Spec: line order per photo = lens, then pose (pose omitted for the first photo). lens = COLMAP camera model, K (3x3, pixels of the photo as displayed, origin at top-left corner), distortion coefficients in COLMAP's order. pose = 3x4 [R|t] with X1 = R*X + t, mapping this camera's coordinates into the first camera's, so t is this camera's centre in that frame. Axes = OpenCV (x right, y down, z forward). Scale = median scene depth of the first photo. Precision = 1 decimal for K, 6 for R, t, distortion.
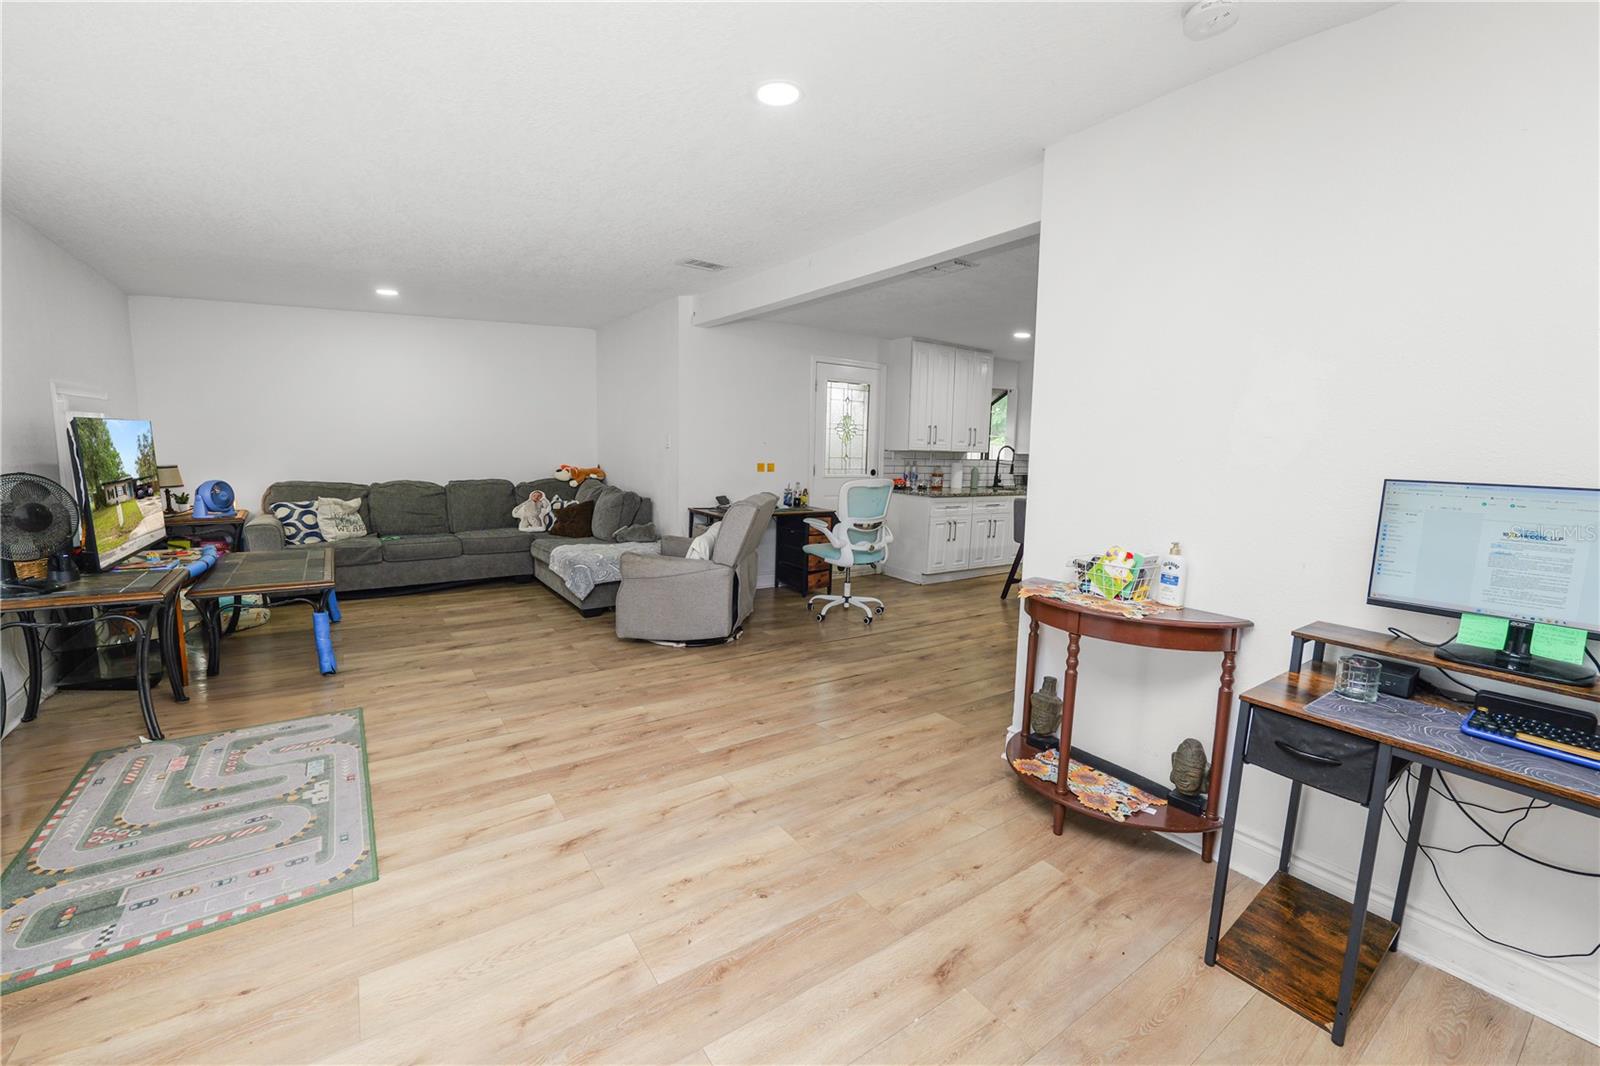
lens RADIAL K [[652.9, 0, 793.8], [0, 652.9, 529.9], [0, 0, 1]] dist [-0.011181, 0.000694]
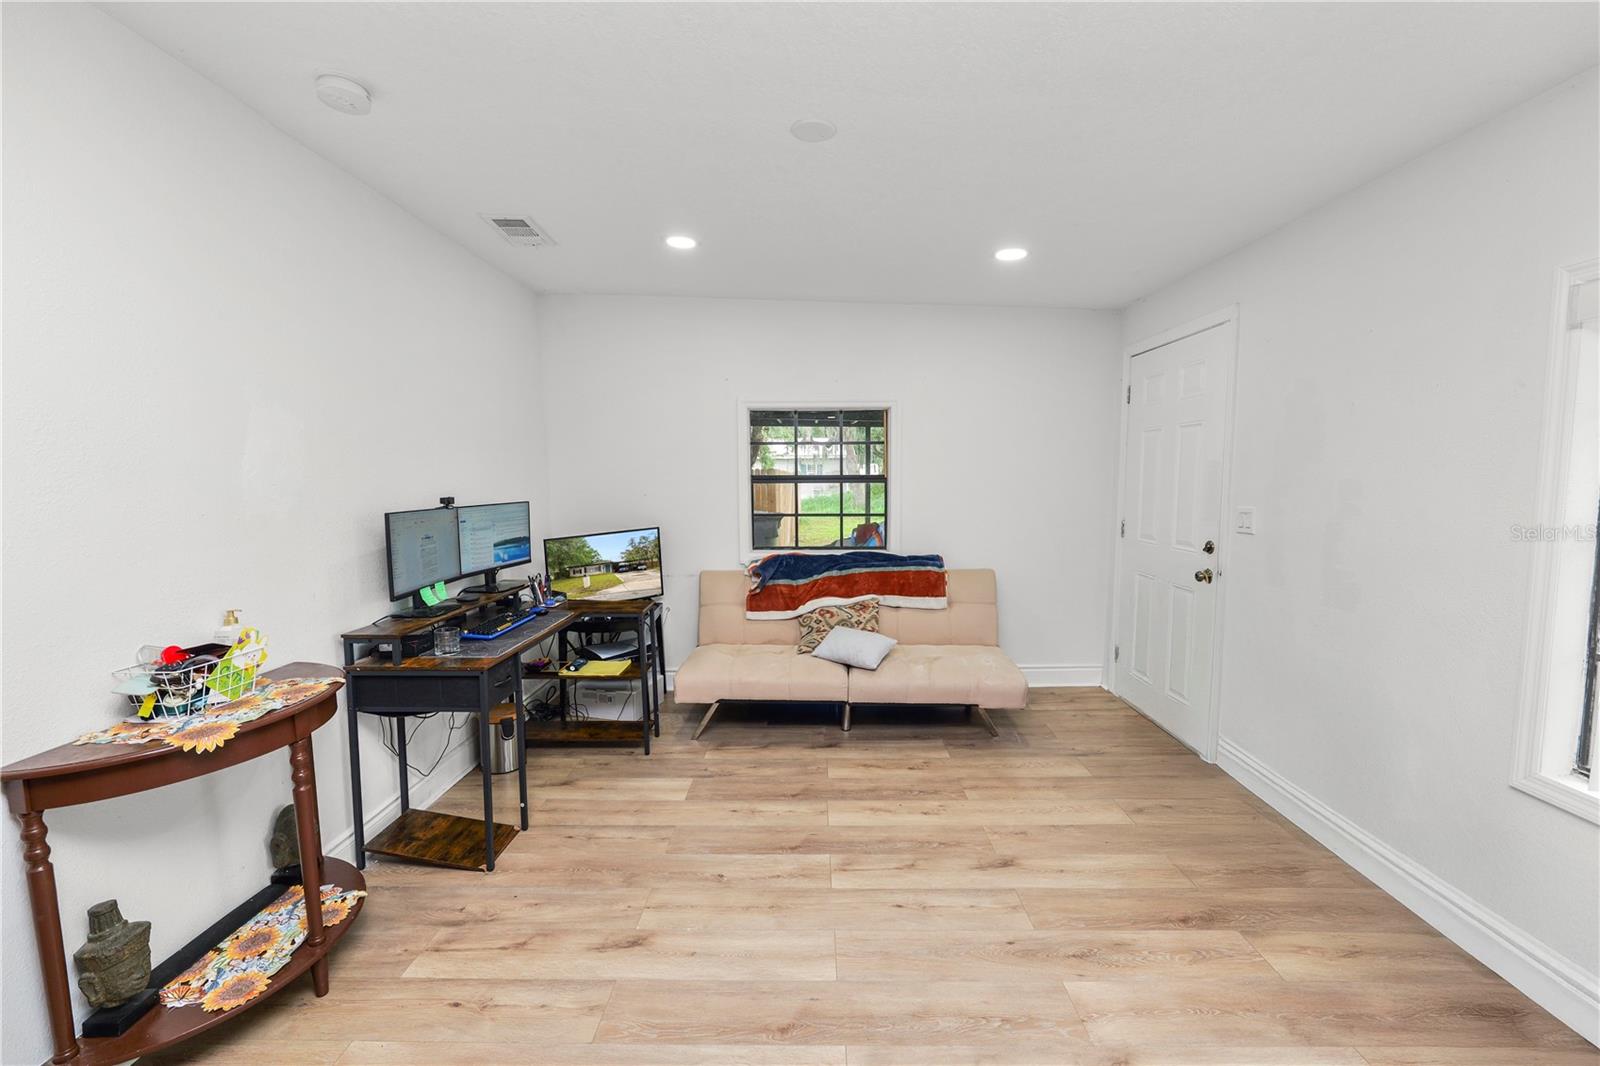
lens RADIAL K [[652.9, 0, 793.8], [0, 652.9, 529.9], [0, 0, 1]] dist [-0.011181, 0.000694]
pose [[-0.813901, -0.060808, 0.577813, -0.189747], [0.068322, 0.977591, 0.199118, -0.078092], [-0.576973, 0.201540, -0.791507, 0.476871]]
